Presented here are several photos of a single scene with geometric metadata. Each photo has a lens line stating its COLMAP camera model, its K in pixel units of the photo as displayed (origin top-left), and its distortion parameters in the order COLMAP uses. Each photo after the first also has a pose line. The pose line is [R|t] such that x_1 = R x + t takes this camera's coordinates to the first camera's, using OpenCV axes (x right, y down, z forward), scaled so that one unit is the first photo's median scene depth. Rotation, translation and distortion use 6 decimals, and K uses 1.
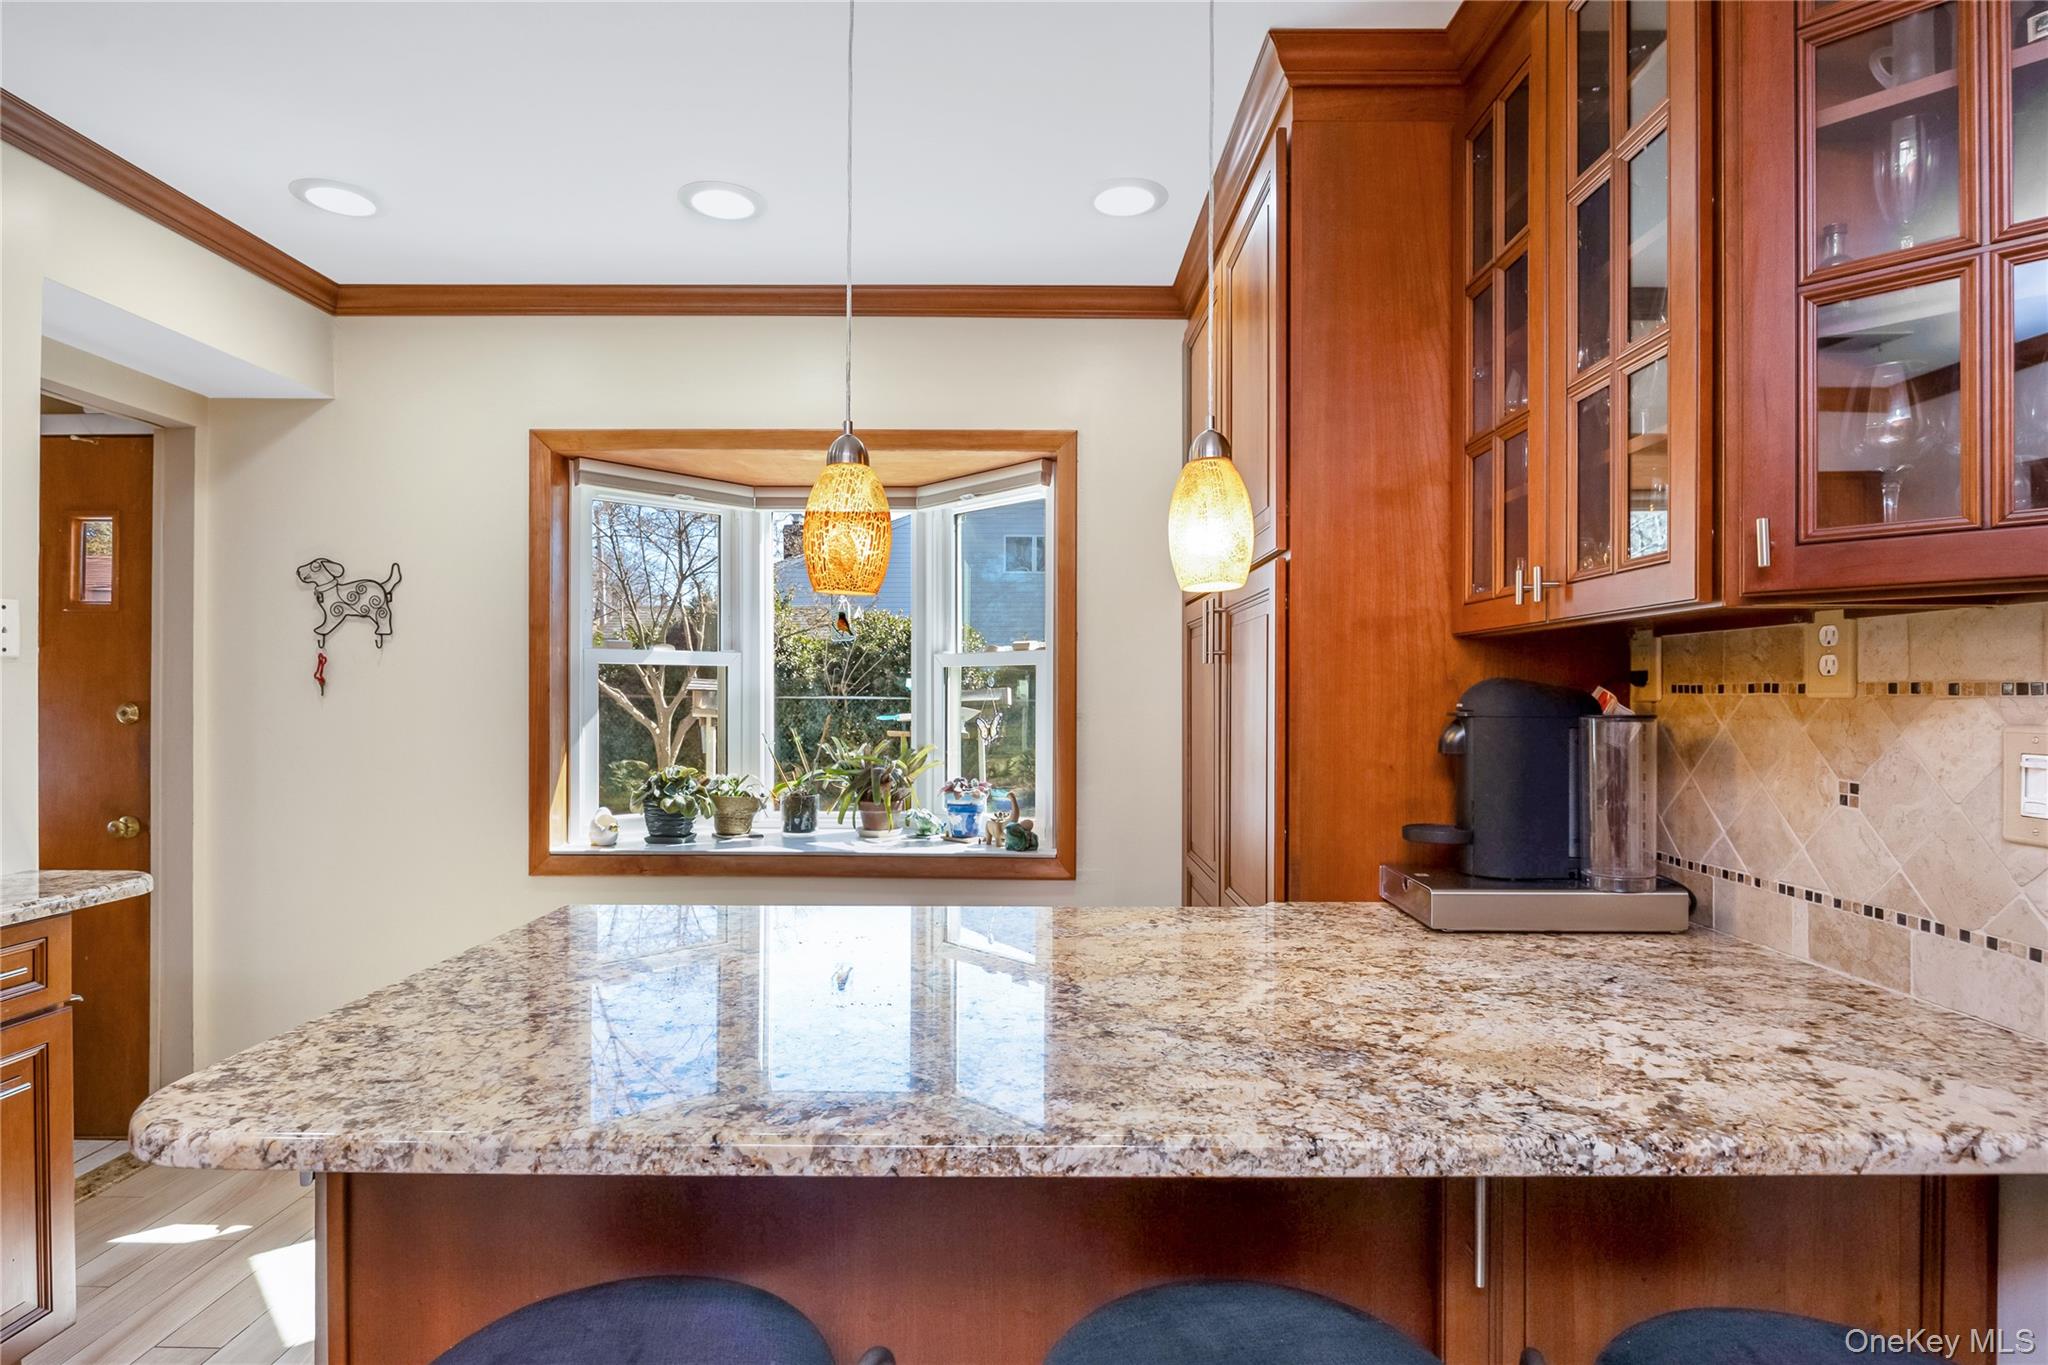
lens RADIAL K [[1025.0, 0, 1027.0], [0, 1025.0, 688.2], [0, 0, 1]] dist [-0.001315, -0.000221]
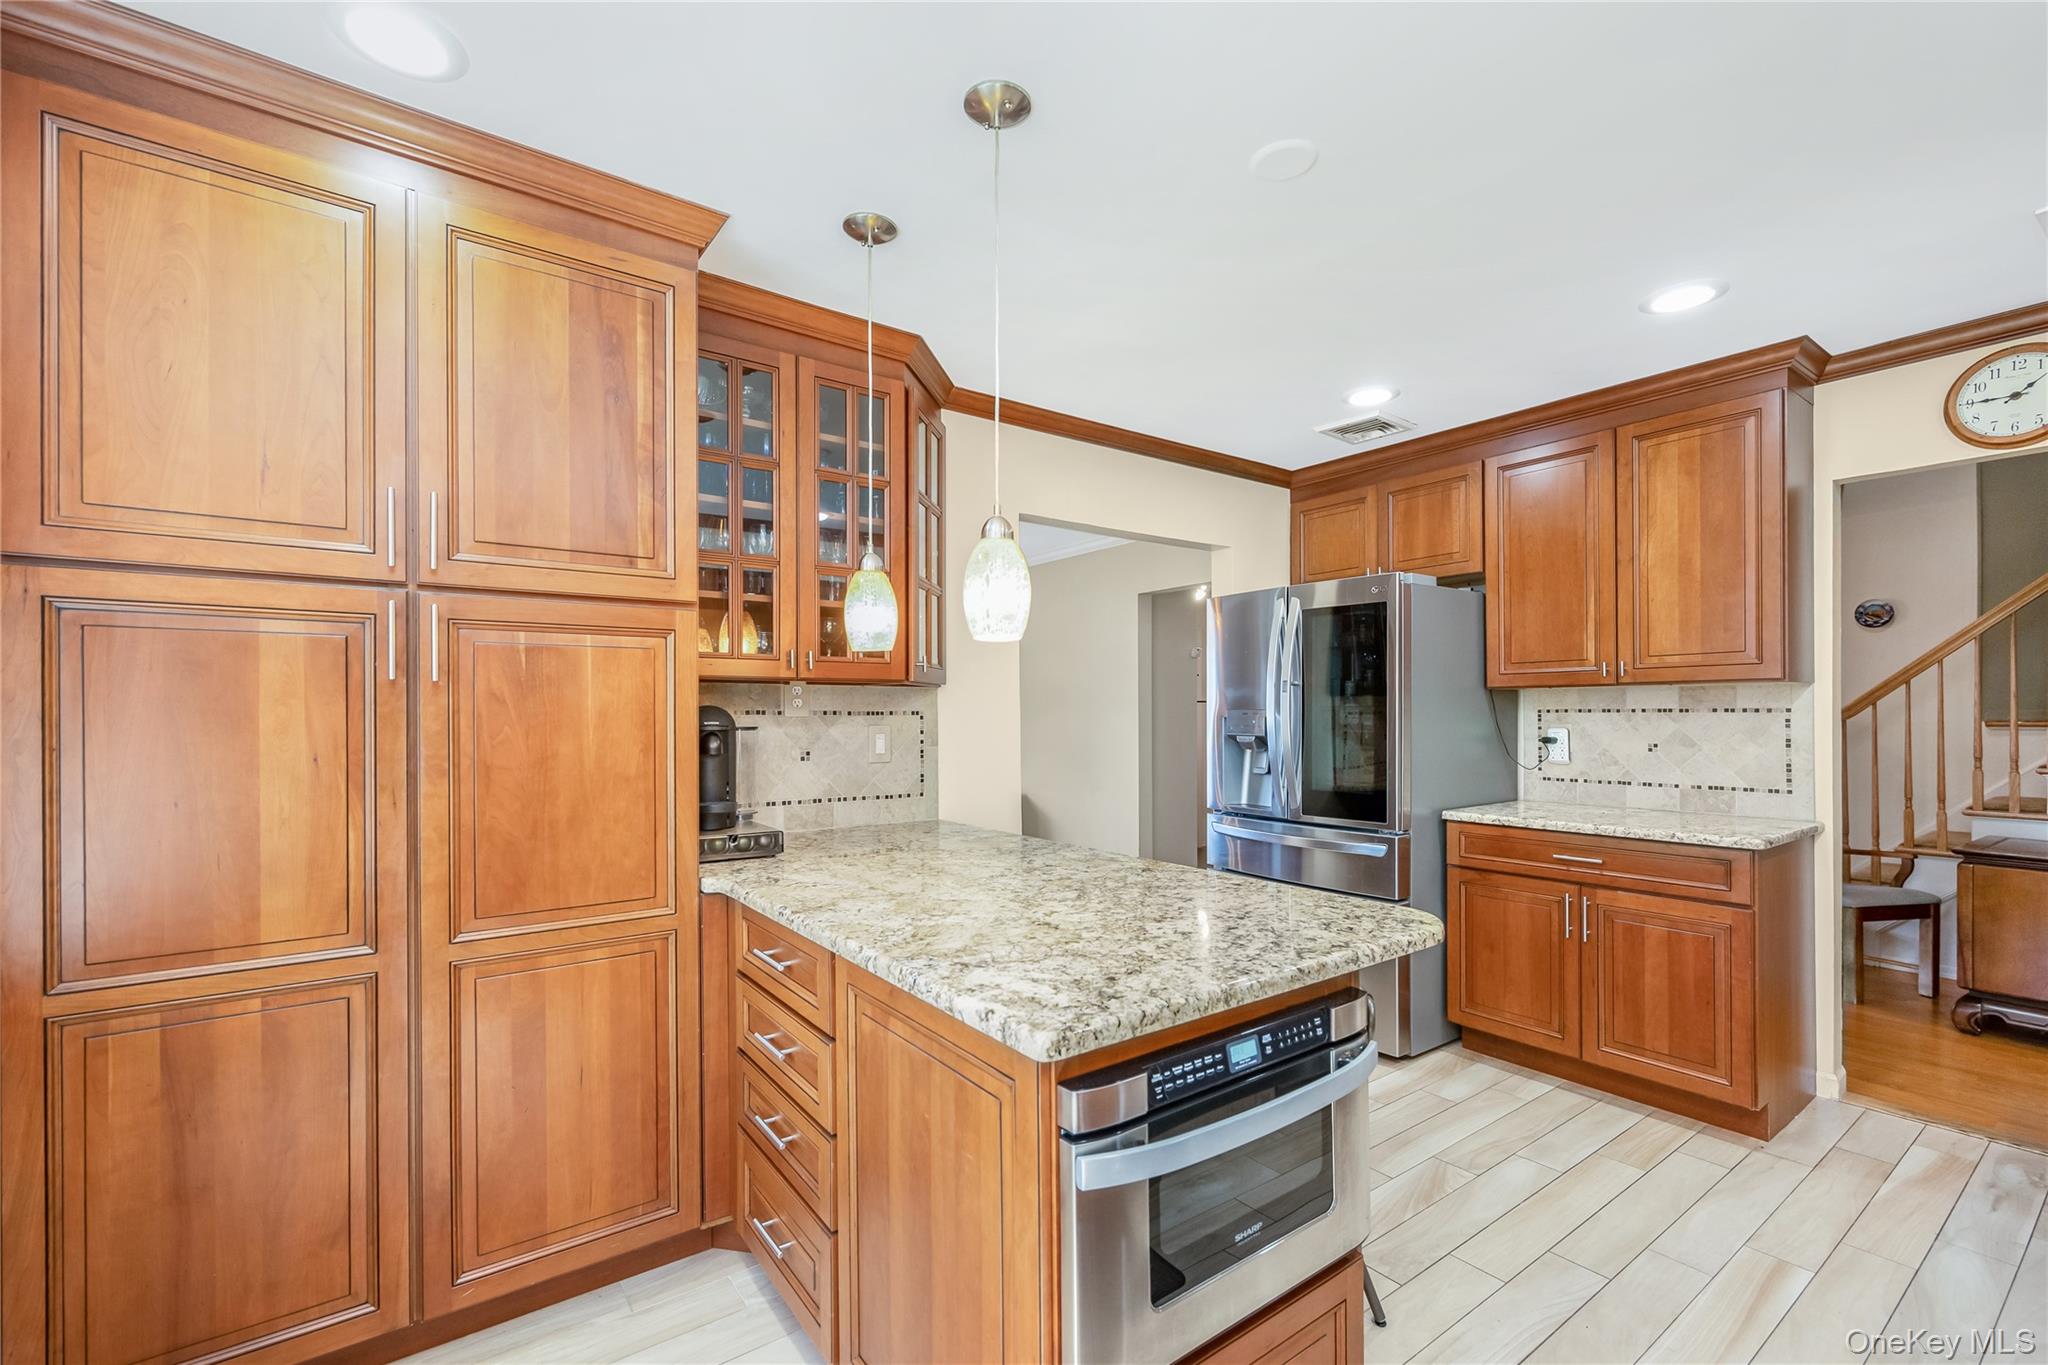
lens RADIAL K [[861.2, 0, 1027.5], [0, 861.2, 703.8], [0, 0, 1]] dist [0.001216, -0.000237]
pose [[-0.578127, 0.009612, 0.815890, -1.261577], [0.001302, 0.999940, -0.010858, 0.001897], [-0.815946, -0.005215, -0.578105, 1.868551]]
